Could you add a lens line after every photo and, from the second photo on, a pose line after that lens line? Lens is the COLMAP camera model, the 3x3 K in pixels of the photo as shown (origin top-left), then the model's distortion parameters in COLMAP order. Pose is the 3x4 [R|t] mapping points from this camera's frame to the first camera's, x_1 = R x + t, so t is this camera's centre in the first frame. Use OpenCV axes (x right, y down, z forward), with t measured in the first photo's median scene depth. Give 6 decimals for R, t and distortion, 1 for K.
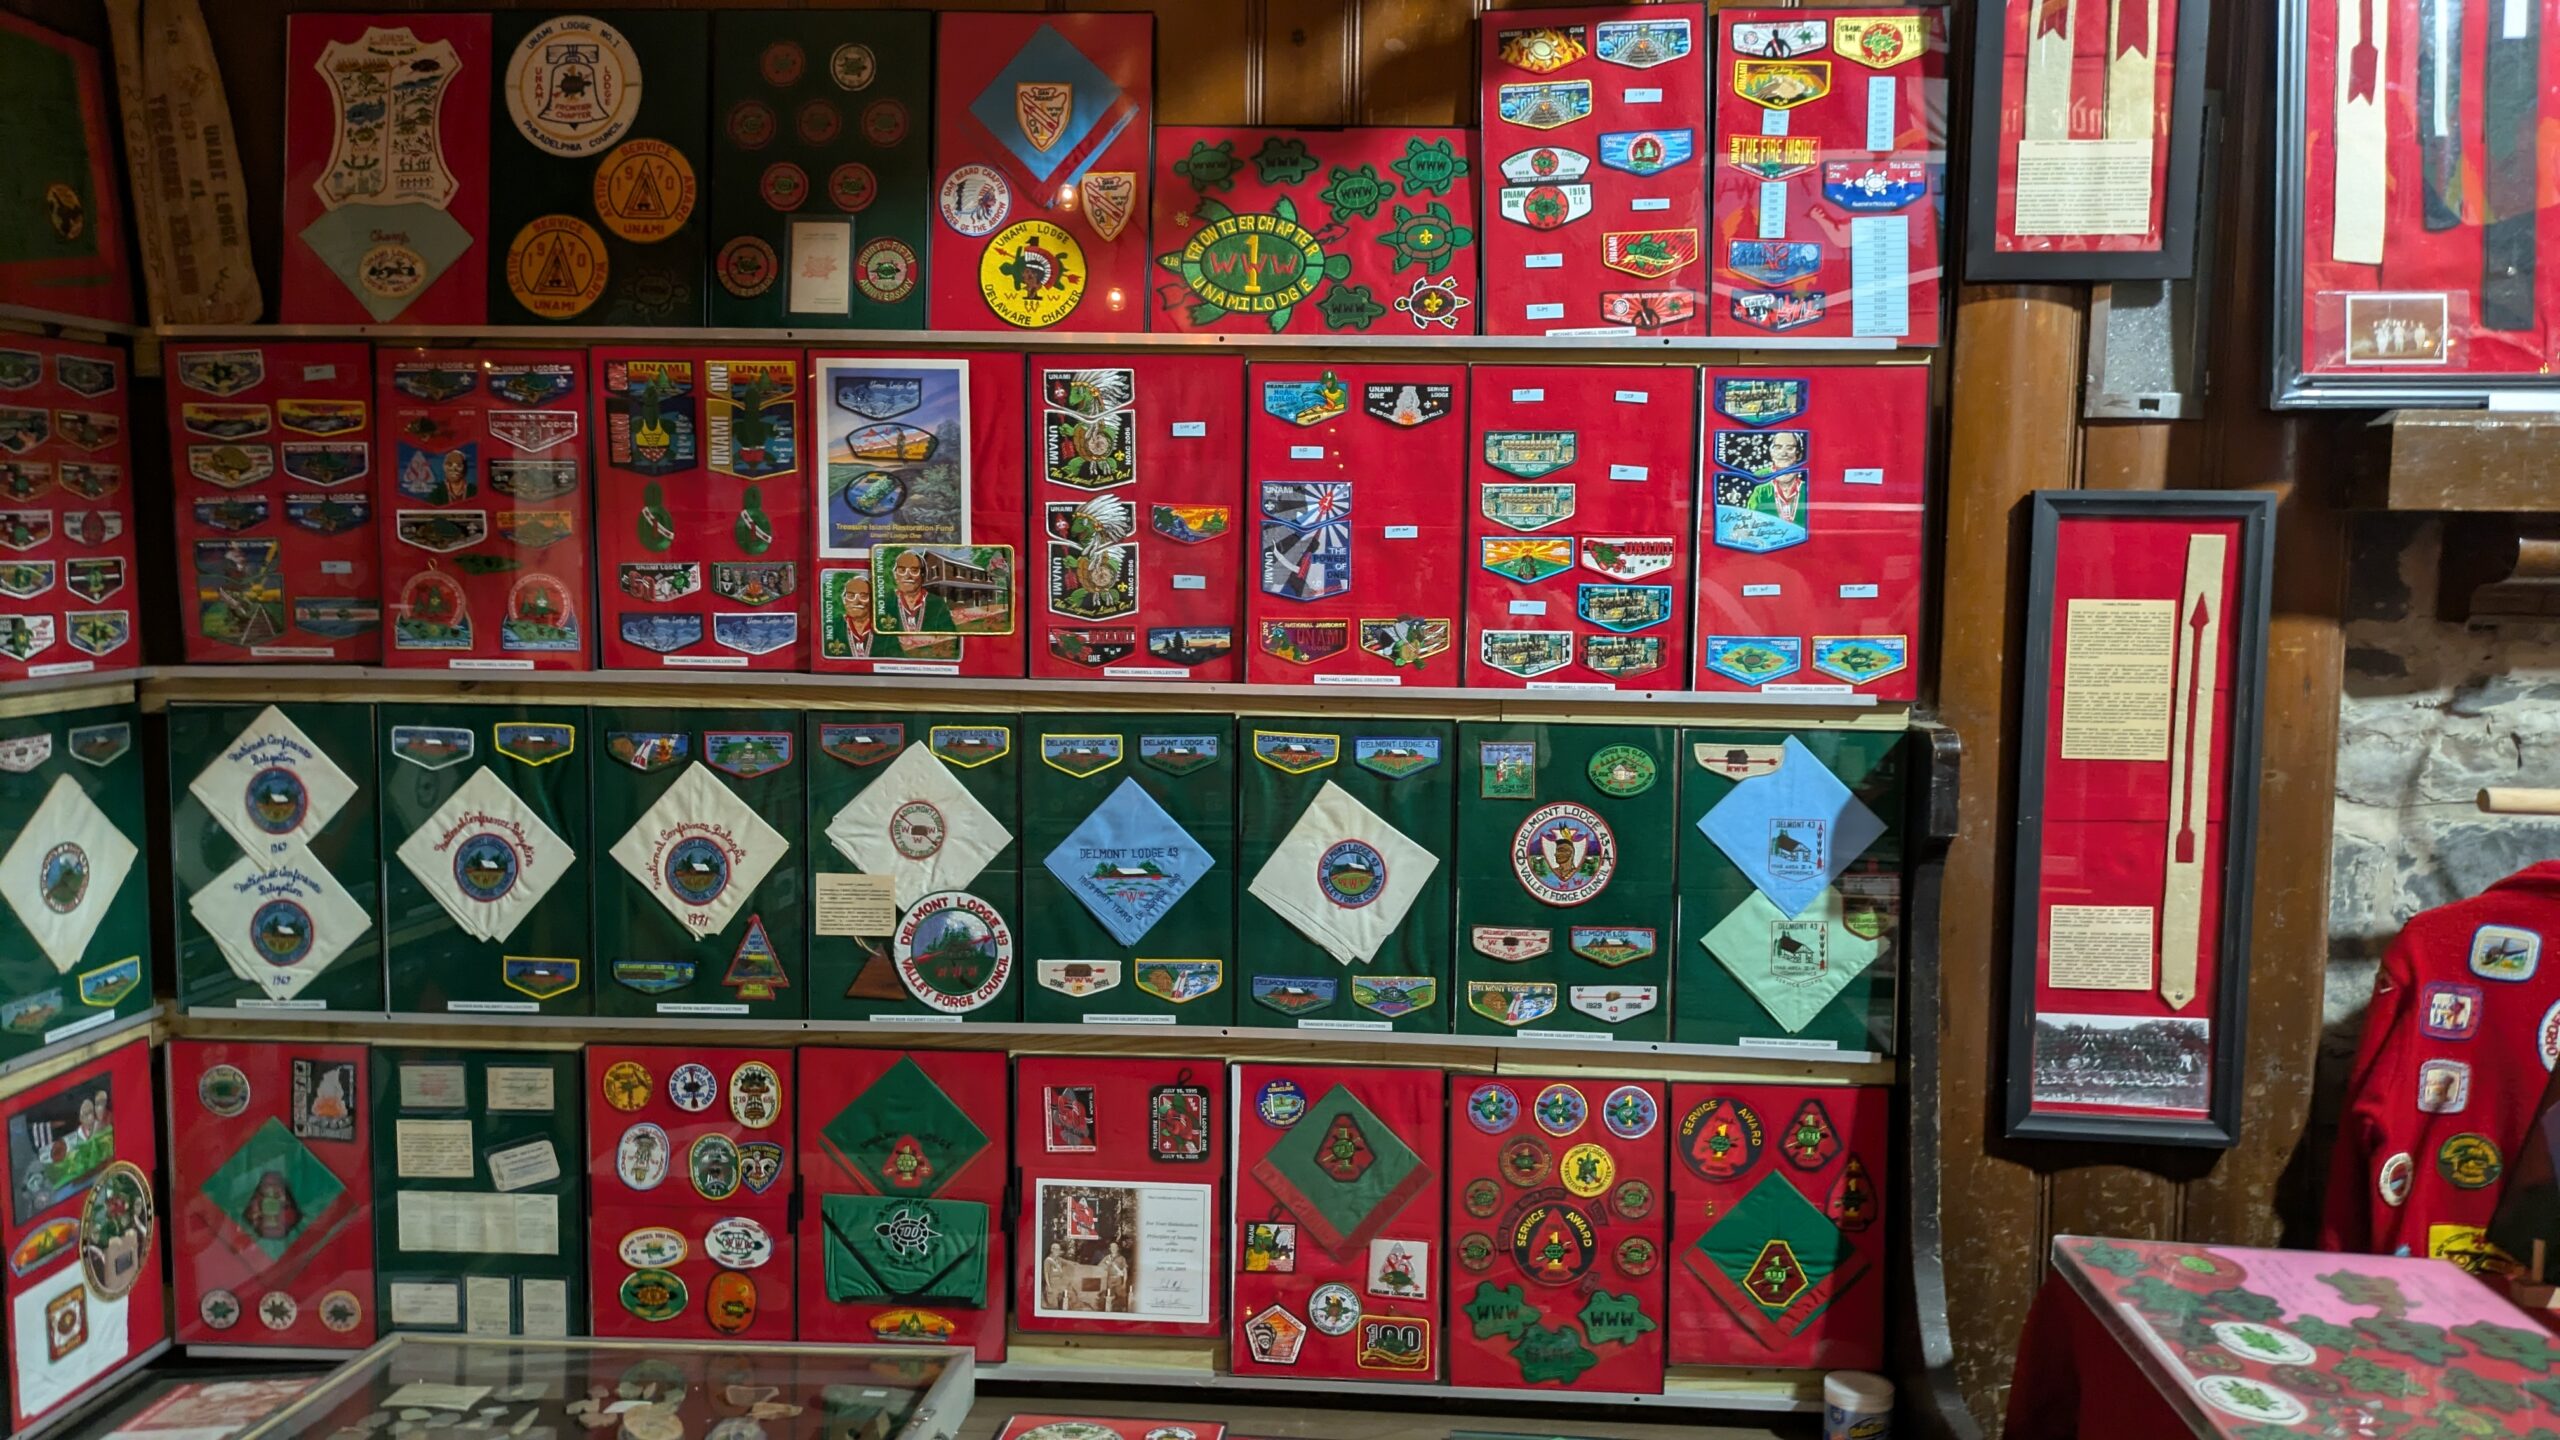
lens RADIAL K [[1909.3, 0, 1280.0], [0, 1909.3, 720.0], [0, 0, 1]] dist [0.032491, -0.004421]
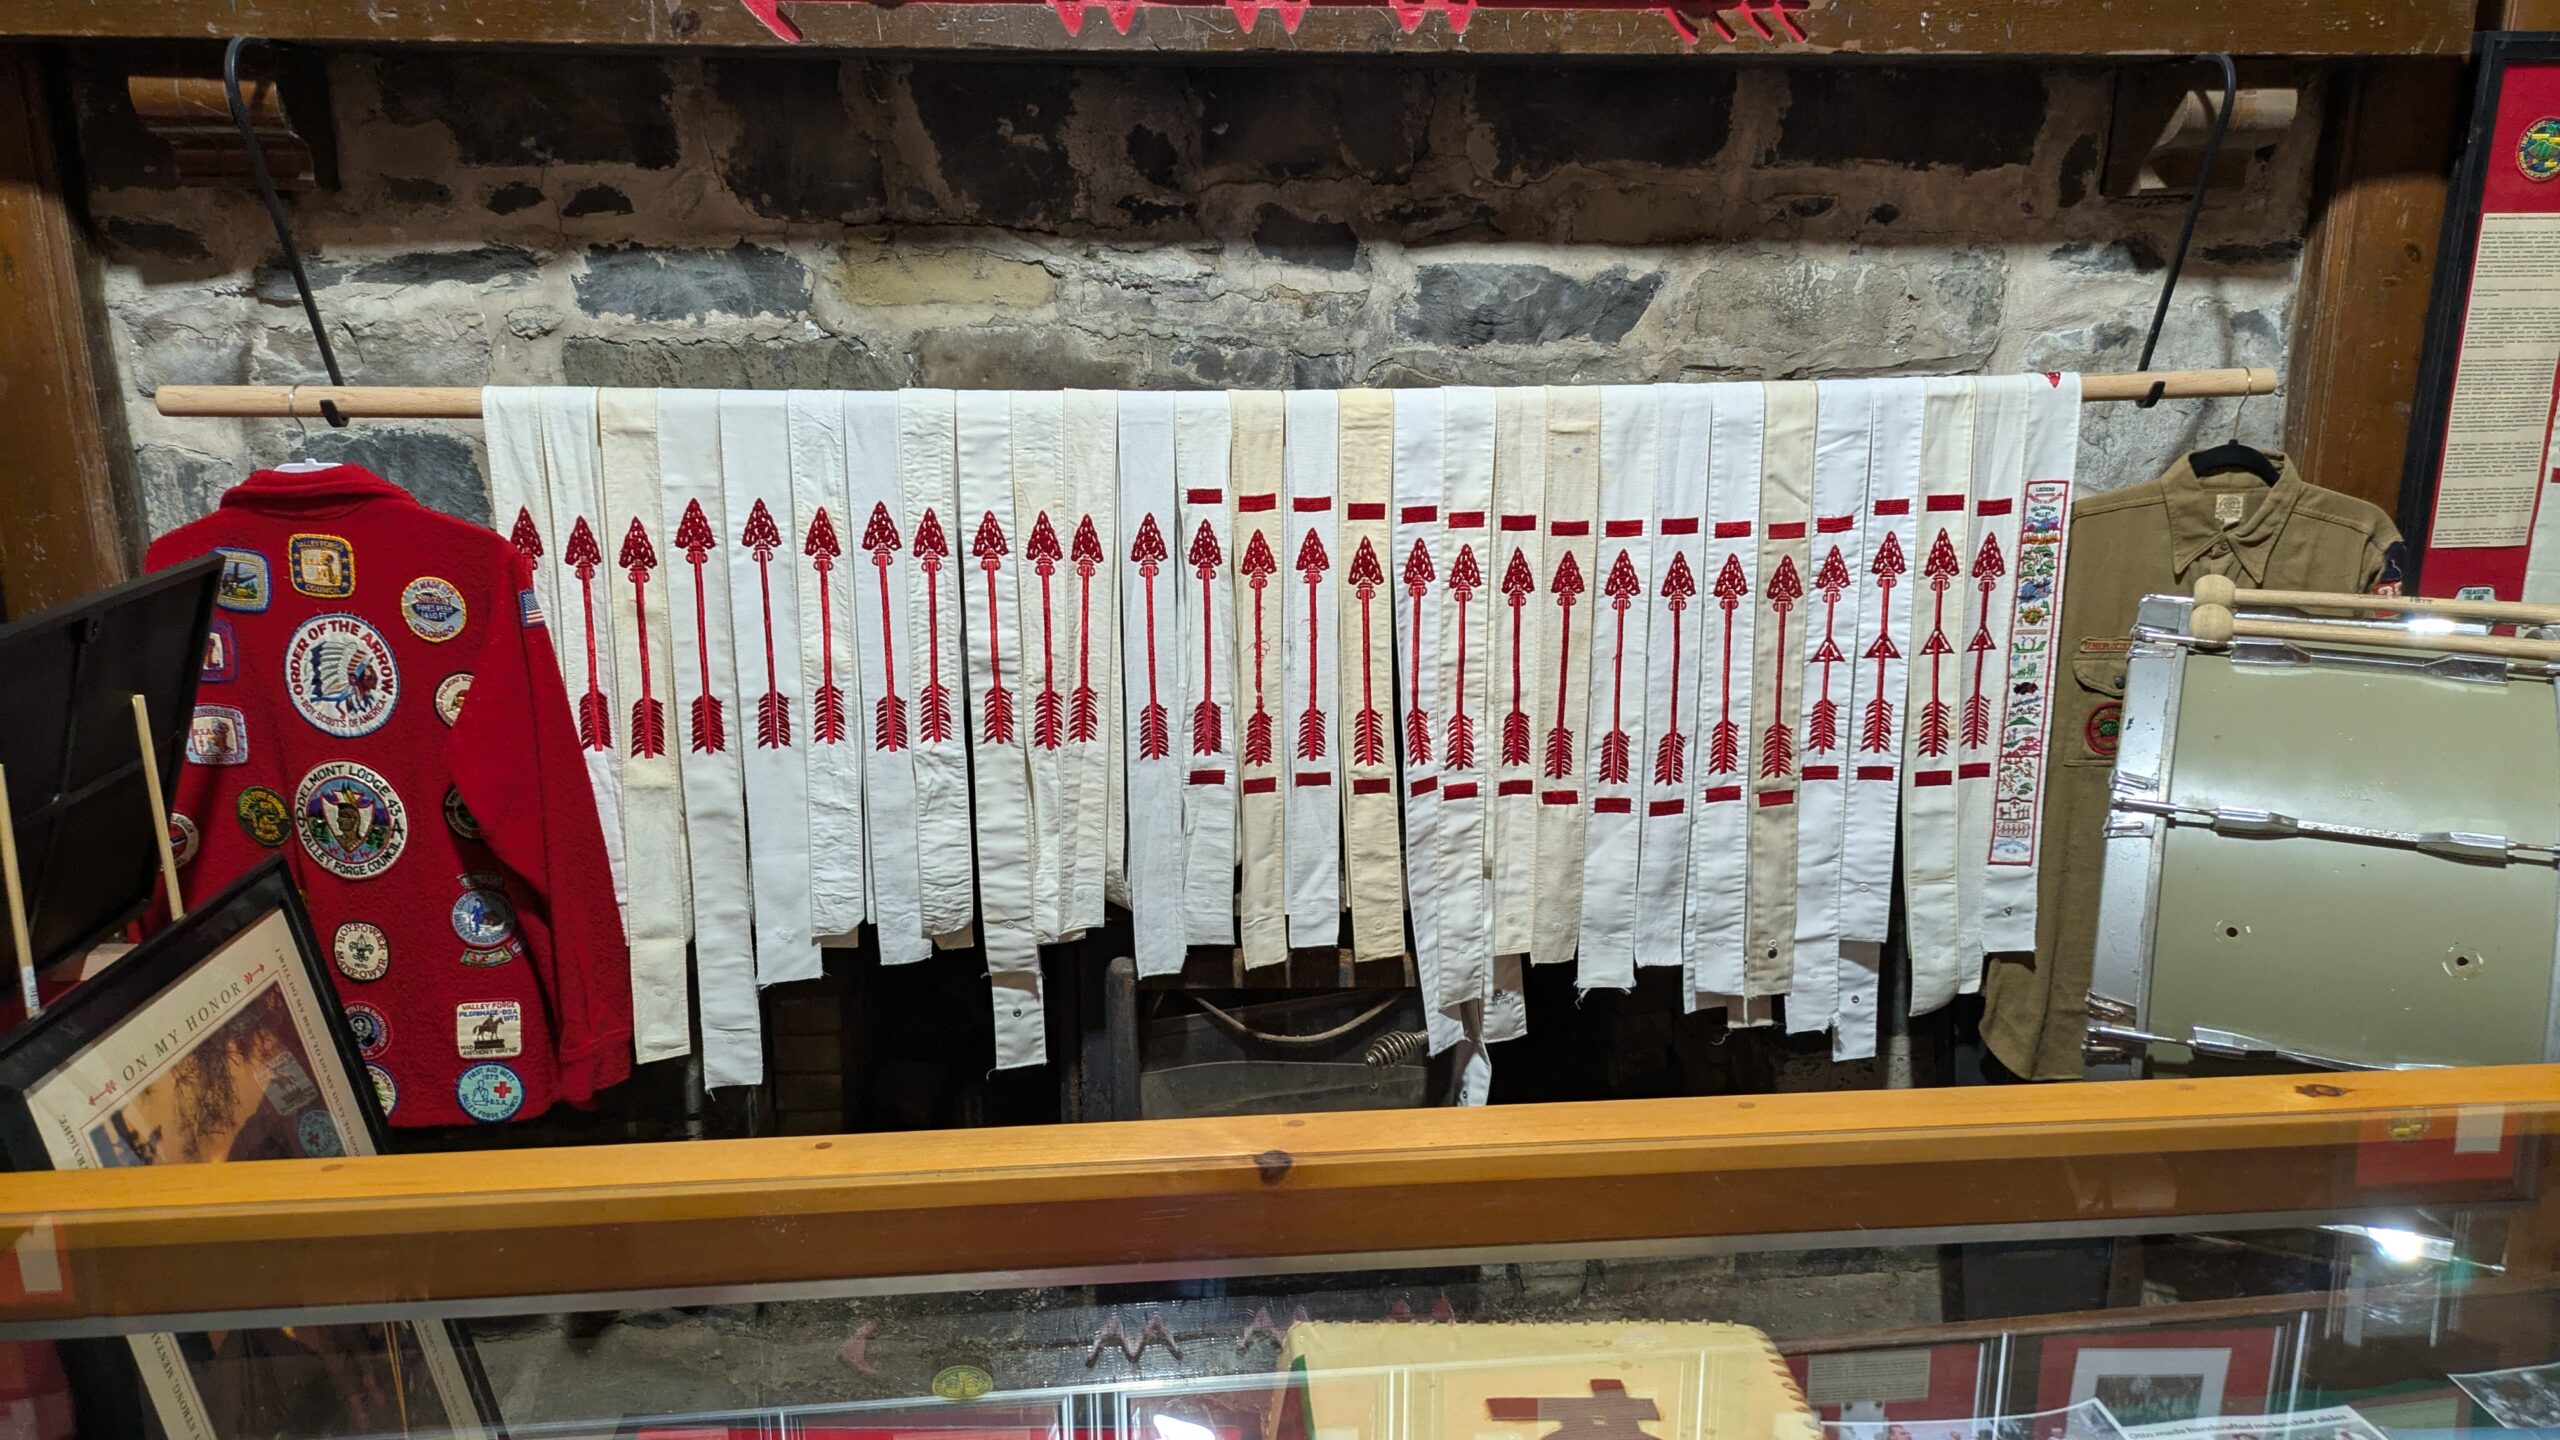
lens RADIAL K [[1909.3, 0, 1280.0], [0, 1909.3, 720.0], [0, 0, 1]] dist [0.032491, -0.004421]
pose [[0.986423, -0.056881, 0.154056, 0.906370], [0.029531, 0.984247, 0.174314, 0.043179], [-0.161545, -0.167398, 0.972564, 0.072165]]
